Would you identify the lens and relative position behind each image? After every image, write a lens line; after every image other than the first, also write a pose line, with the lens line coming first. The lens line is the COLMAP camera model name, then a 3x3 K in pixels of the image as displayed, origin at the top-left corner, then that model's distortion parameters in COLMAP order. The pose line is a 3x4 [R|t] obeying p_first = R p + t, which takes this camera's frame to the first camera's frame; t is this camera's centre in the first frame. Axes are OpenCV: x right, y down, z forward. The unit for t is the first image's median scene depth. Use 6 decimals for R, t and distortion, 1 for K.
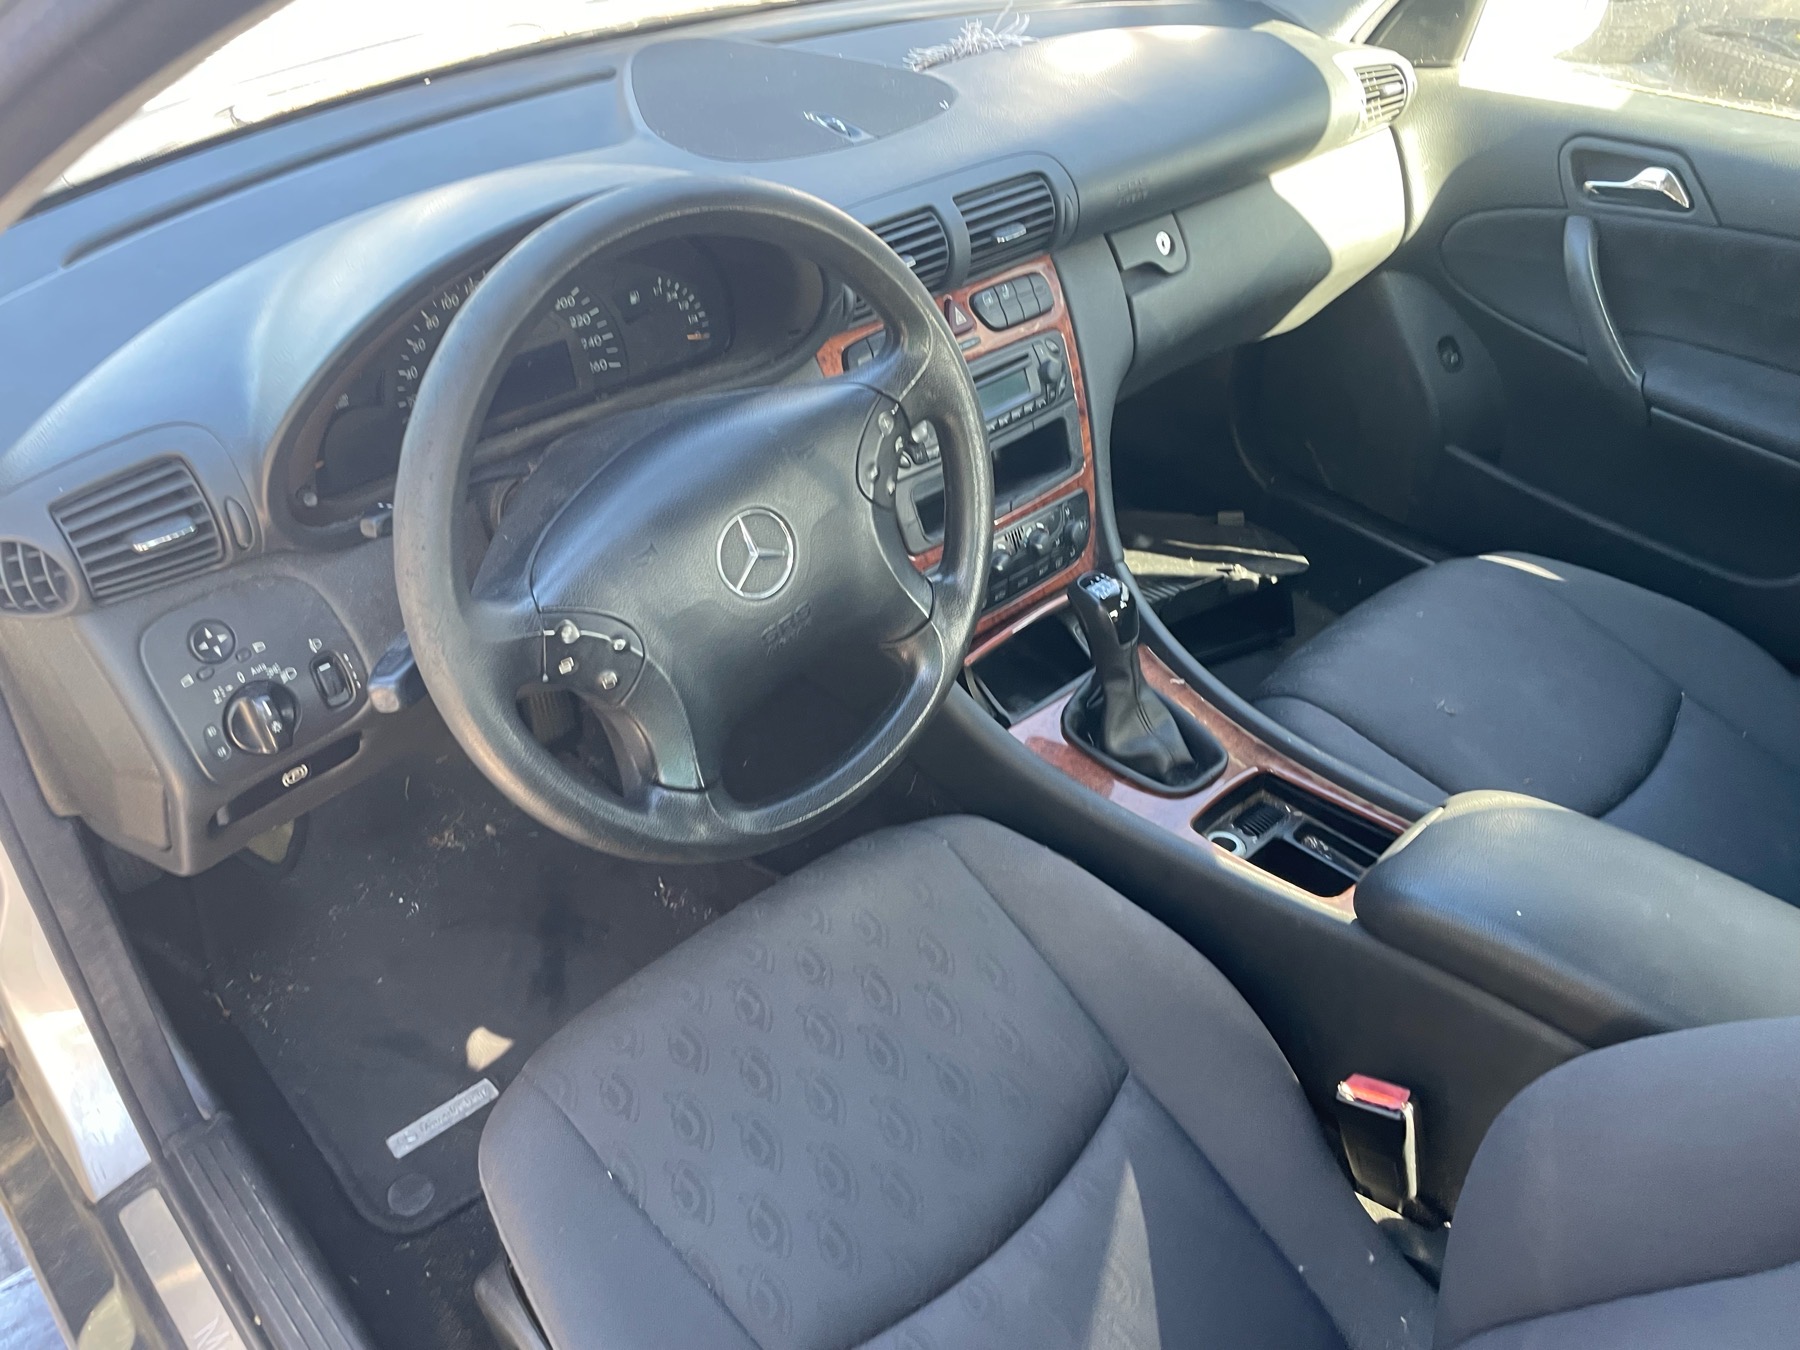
lens RADIAL K [[1356.1, 0, 895.8], [0, 1356.1, 678.2], [0, 0, 1]] dist [0.076087, -0.104027]
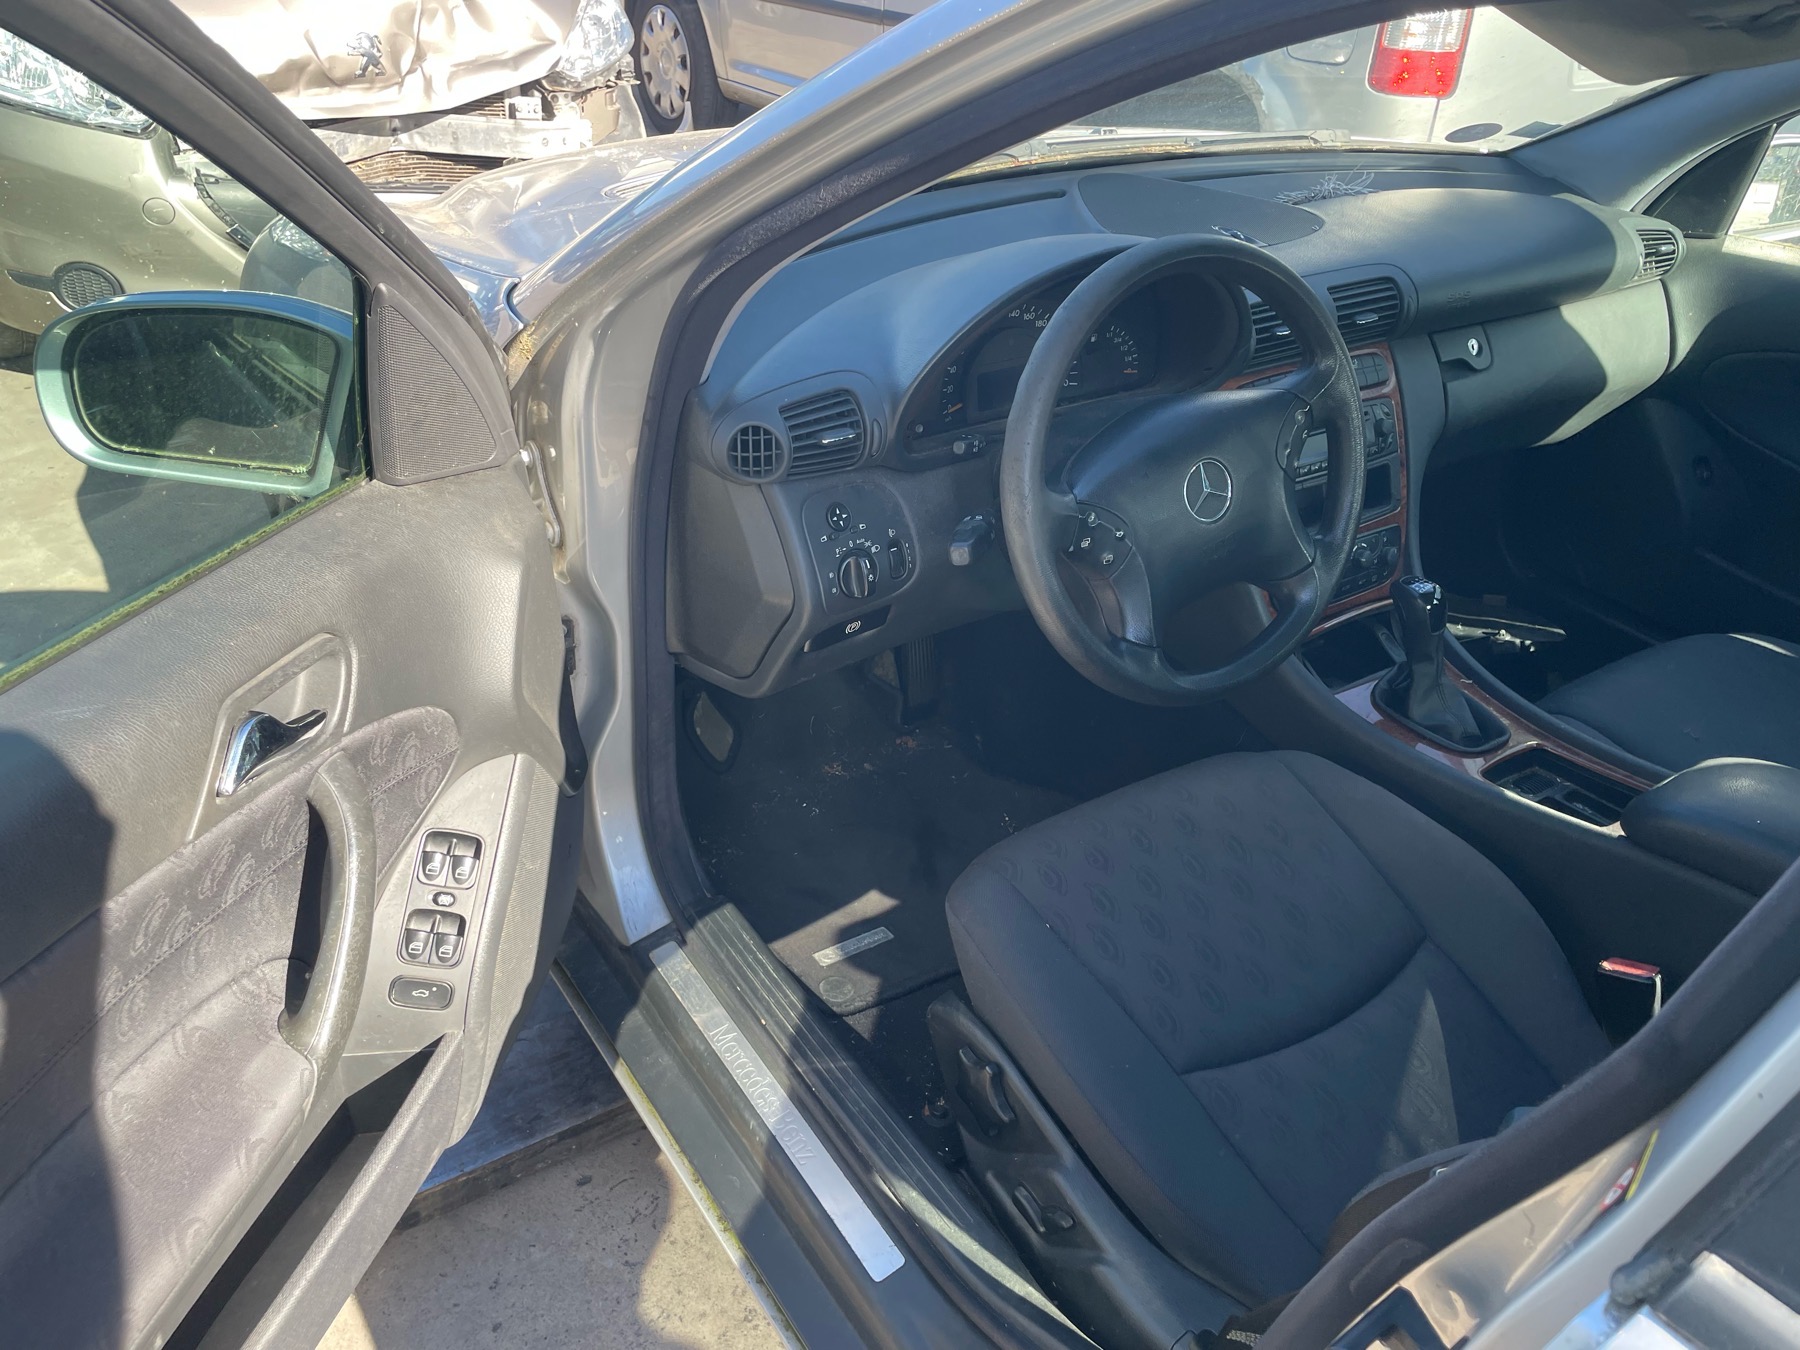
lens RADIAL K [[1356.1, 0, 895.8], [0, 1356.1, 678.2], [0, 0, 1]] dist [0.076087, -0.104027]
pose [[0.986805, 0.102907, -0.125006, -0.168455], [-0.116913, 0.986985, -0.110414, 0.223395], [0.112017, 0.123572, 0.985993, -0.324398]]
